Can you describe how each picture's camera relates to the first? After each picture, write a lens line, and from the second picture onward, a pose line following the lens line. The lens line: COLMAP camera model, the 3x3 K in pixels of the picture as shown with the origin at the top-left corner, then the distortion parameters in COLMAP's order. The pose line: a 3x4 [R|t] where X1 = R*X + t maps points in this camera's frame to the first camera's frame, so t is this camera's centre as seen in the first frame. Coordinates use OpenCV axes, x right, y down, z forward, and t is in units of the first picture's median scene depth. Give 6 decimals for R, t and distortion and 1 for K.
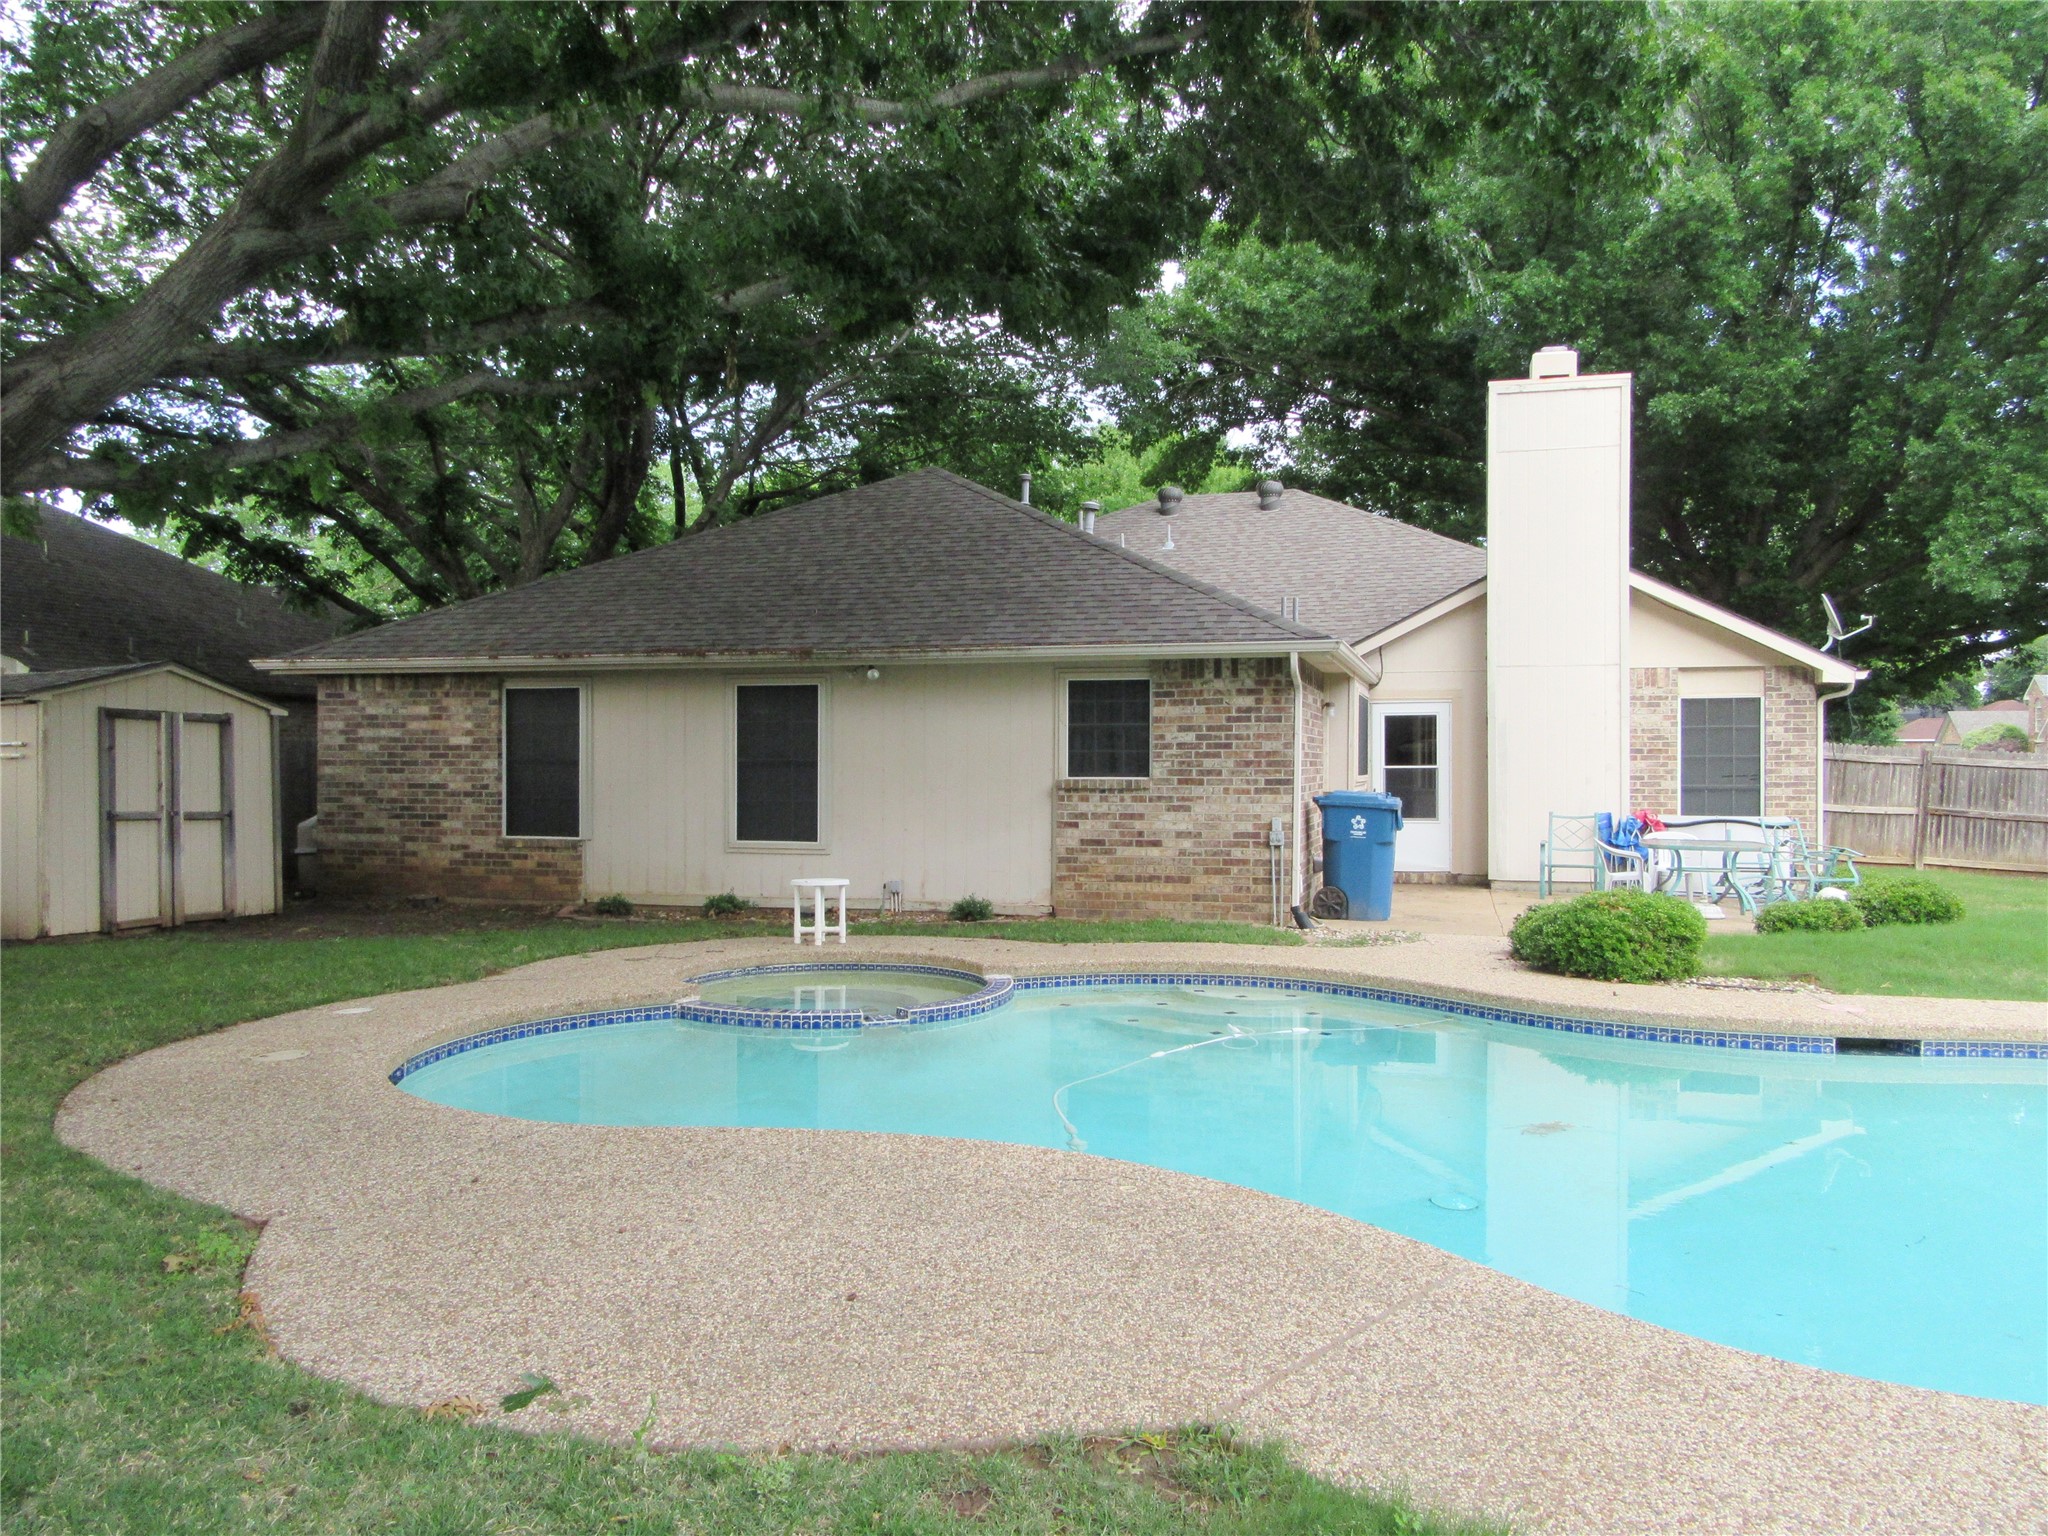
lens RADIAL K [[1518.4, 0, 1023.0], [0, 1518.4, 767.7], [0, 0, 1]] dist [-0.008134, 0.010067]
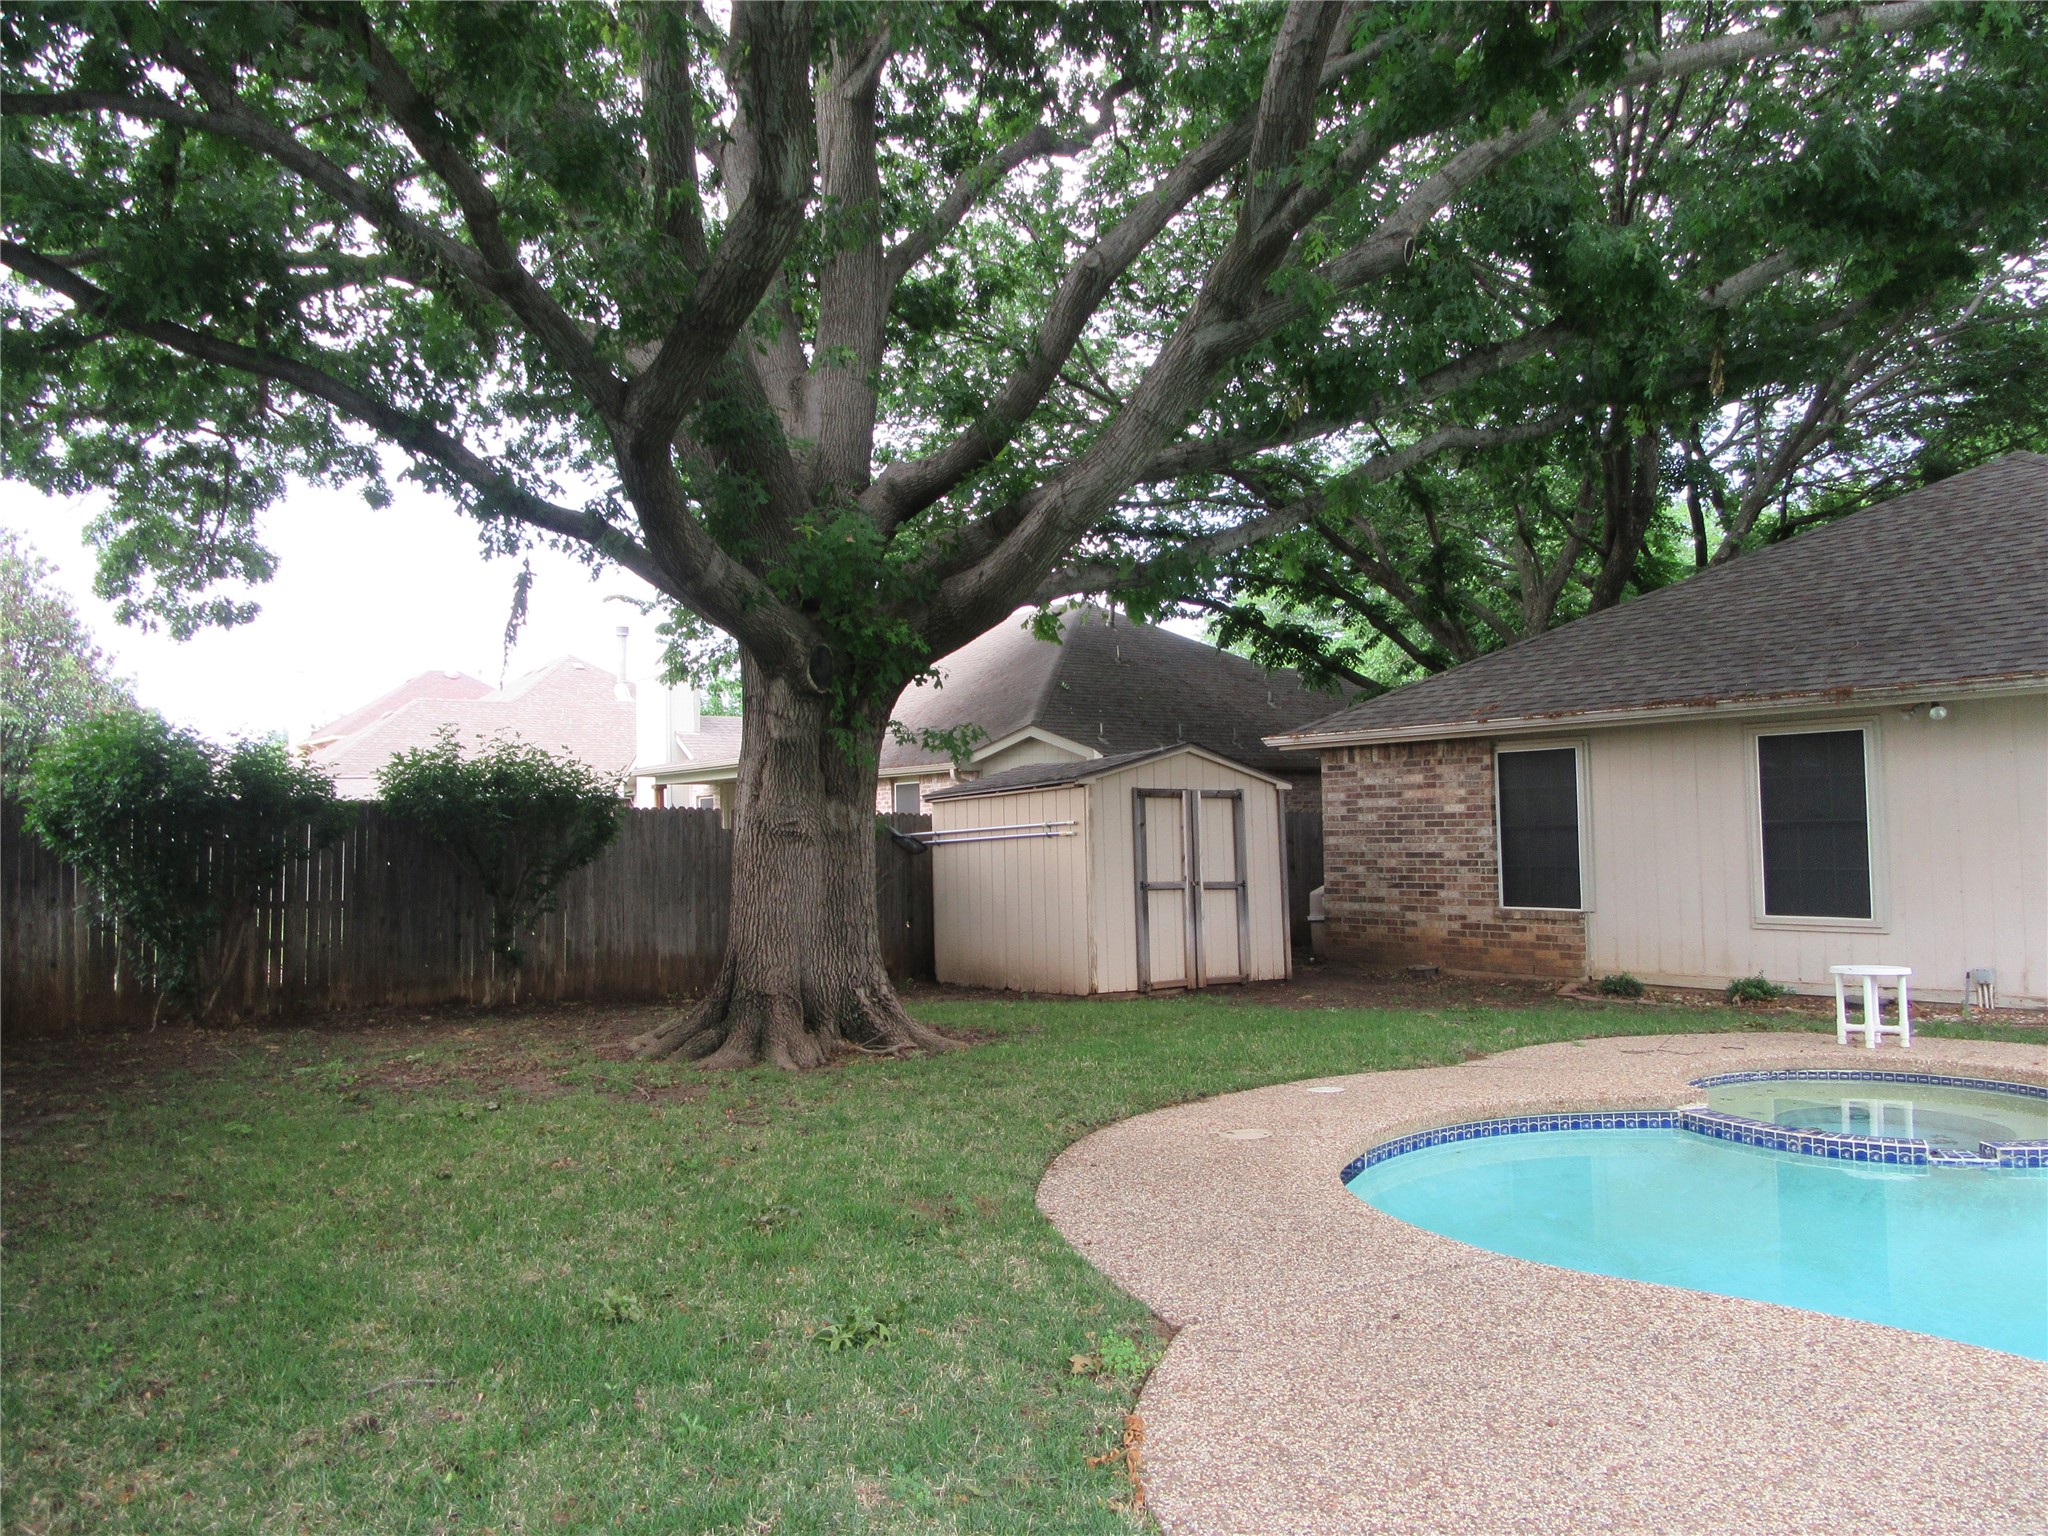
lens RADIAL K [[1518.4, 0, 1023.4], [0, 1518.4, 760.4], [0, 0, 1]] dist [-0.008134, 0.010067]
pose [[0.792209, -0.047235, -0.608419, 0.006284], [0.018972, 0.998424, -0.052811, -0.002555], [0.609955, 0.030295, 0.791857, 0.062955]]
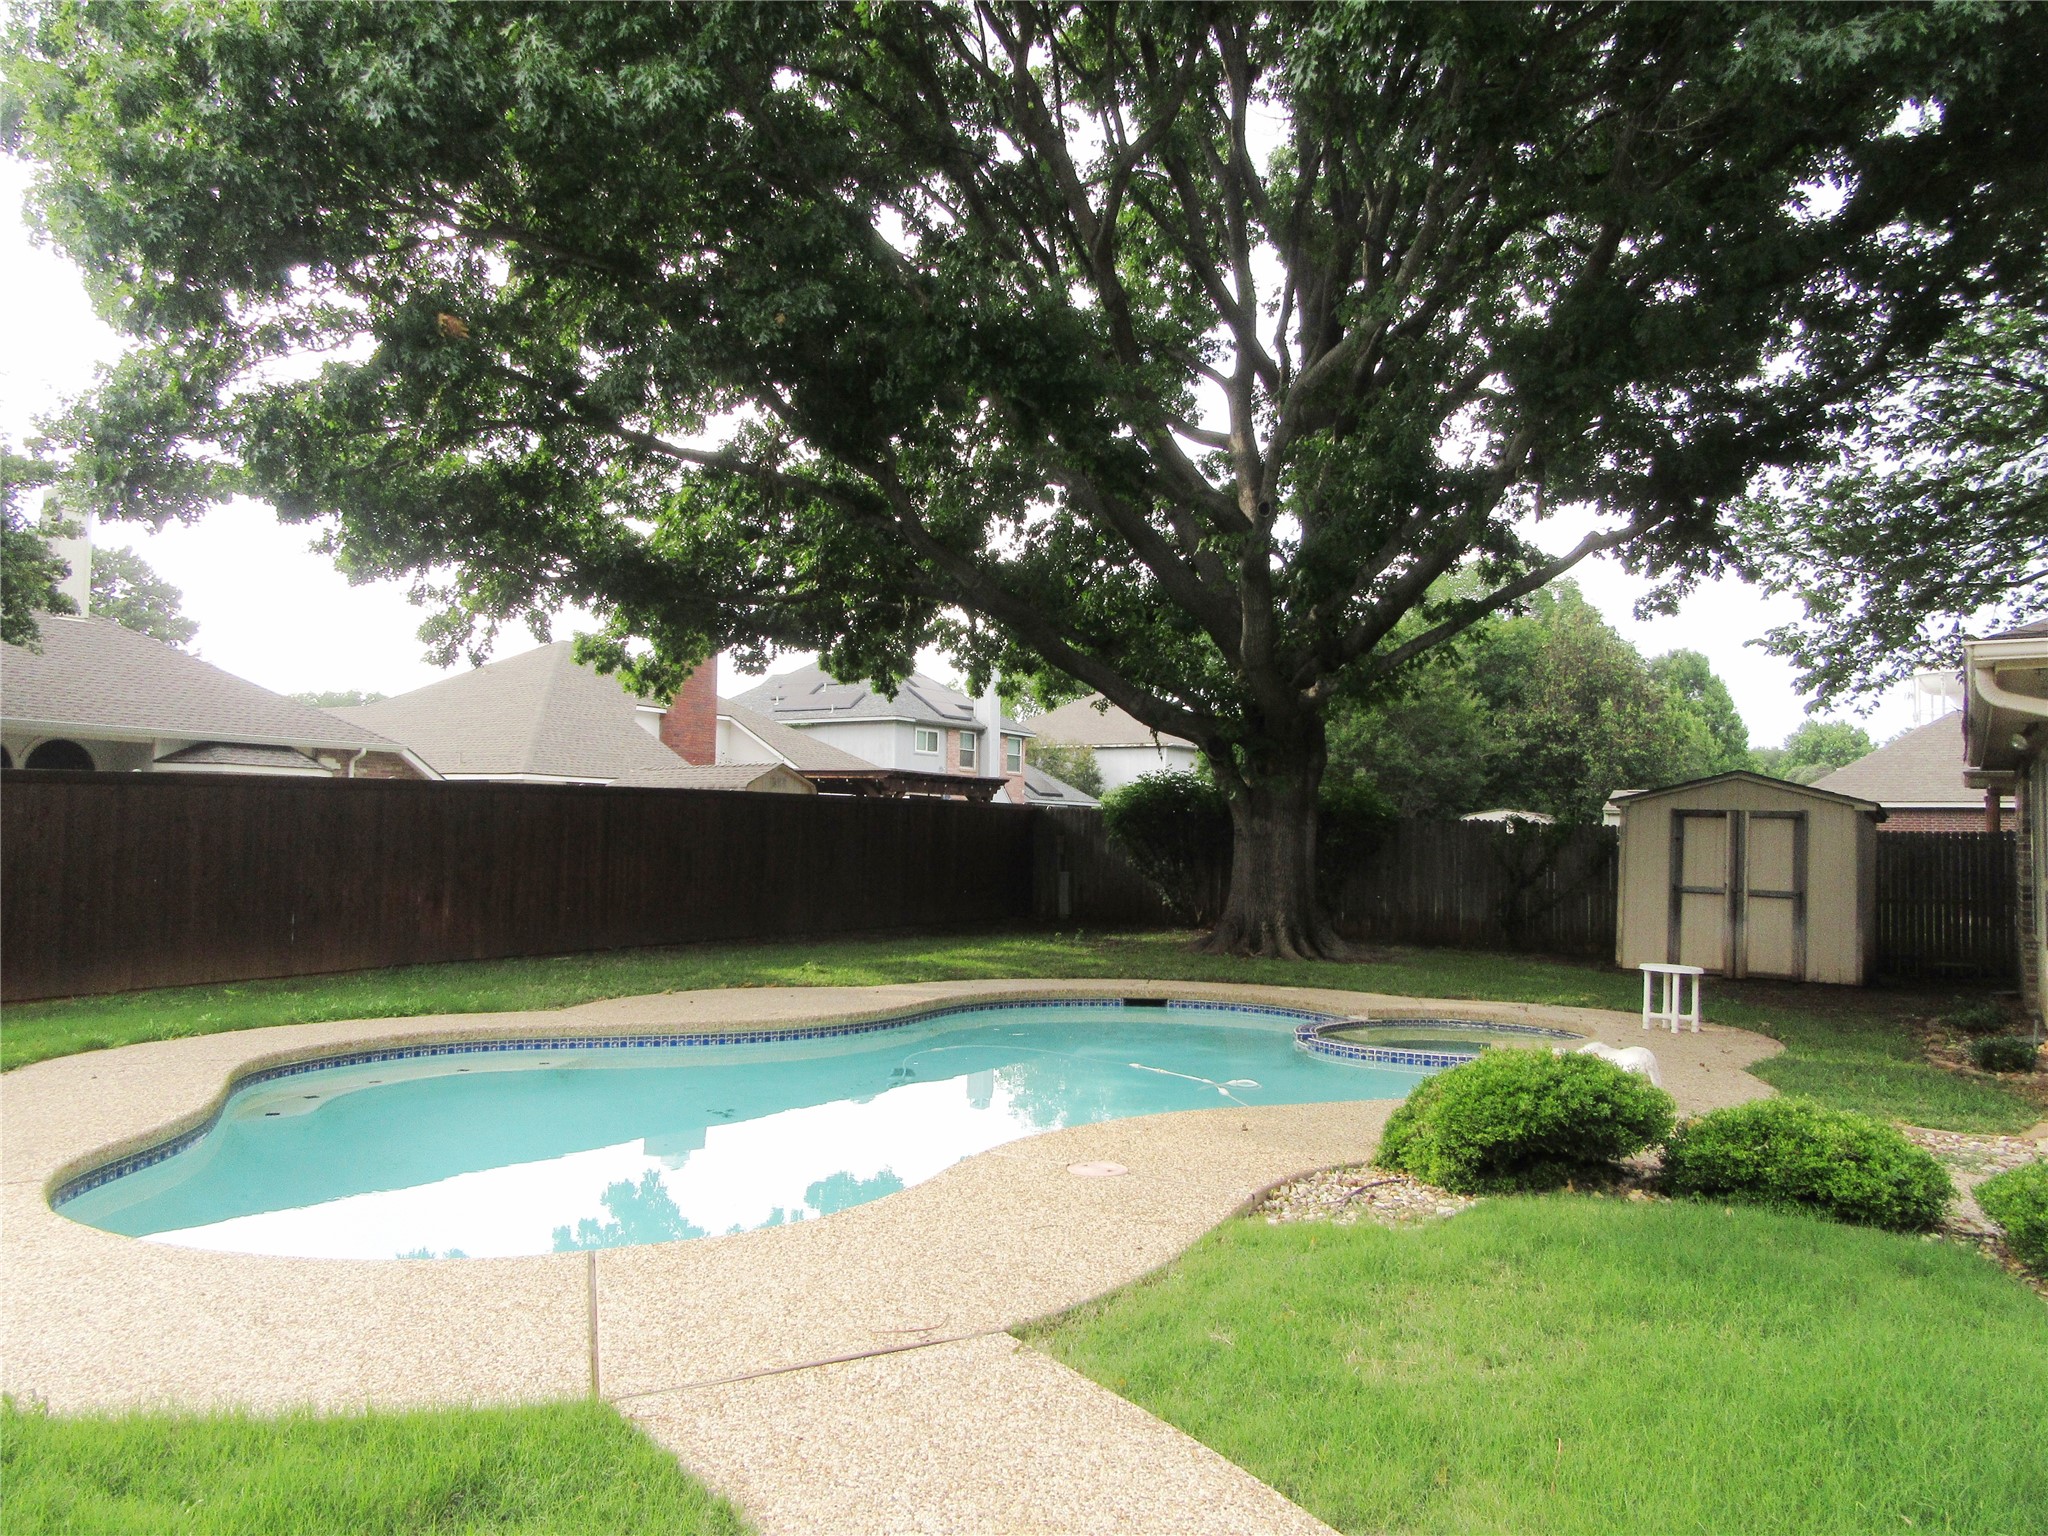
lens RADIAL K [[1518.4, 0, 1026.3], [0, 1518.4, 761.9], [0, 0, 1]] dist [-0.008134, 0.010067]
pose [[-0.270556, -0.054600, -0.961155, 0.823120], [-0.020588, 0.998490, -0.050925, -0.000477], [0.962484, 0.006010, -0.271272, 0.754692]]
